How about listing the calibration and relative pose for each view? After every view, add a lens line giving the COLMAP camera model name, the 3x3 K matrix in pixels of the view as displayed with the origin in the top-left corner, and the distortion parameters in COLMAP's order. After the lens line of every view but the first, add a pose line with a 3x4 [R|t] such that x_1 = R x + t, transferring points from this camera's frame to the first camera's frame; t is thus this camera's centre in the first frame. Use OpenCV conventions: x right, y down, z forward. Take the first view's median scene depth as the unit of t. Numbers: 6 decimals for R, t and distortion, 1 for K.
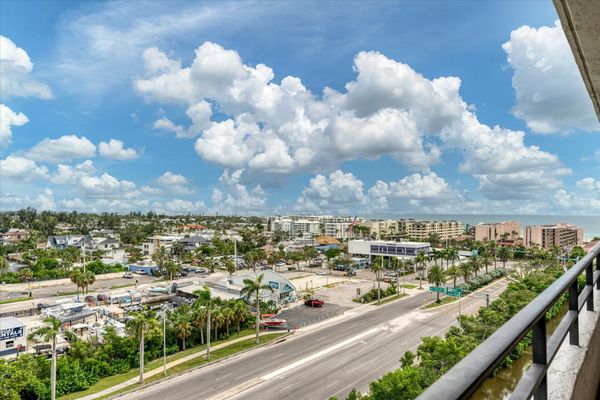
lens RADIAL K [[423.7, 0, 304.5], [0, 423.7, 198.0], [0, 0, 1]] dist [-0.007589, -0.001776]
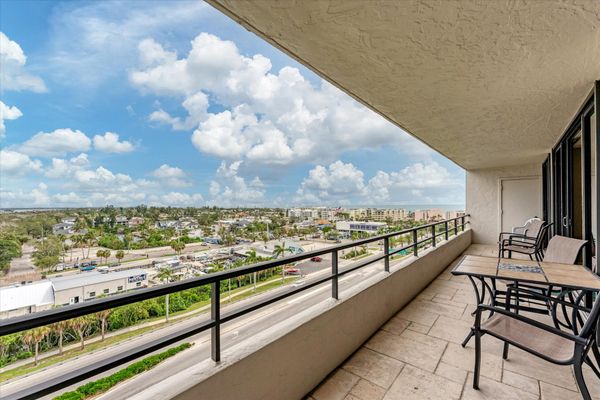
lens RADIAL K [[256.0, 0, 296.8], [0, 256.0, 202.9], [0, 0, 1]] dist [0.001415, -0.000345]
pose [[0.998730, -0.013524, -0.048530, 0.011435], [0.014747, 0.999580, 0.024941, 0.016084], [0.048172, -0.025625, 0.998510, 0.401931]]
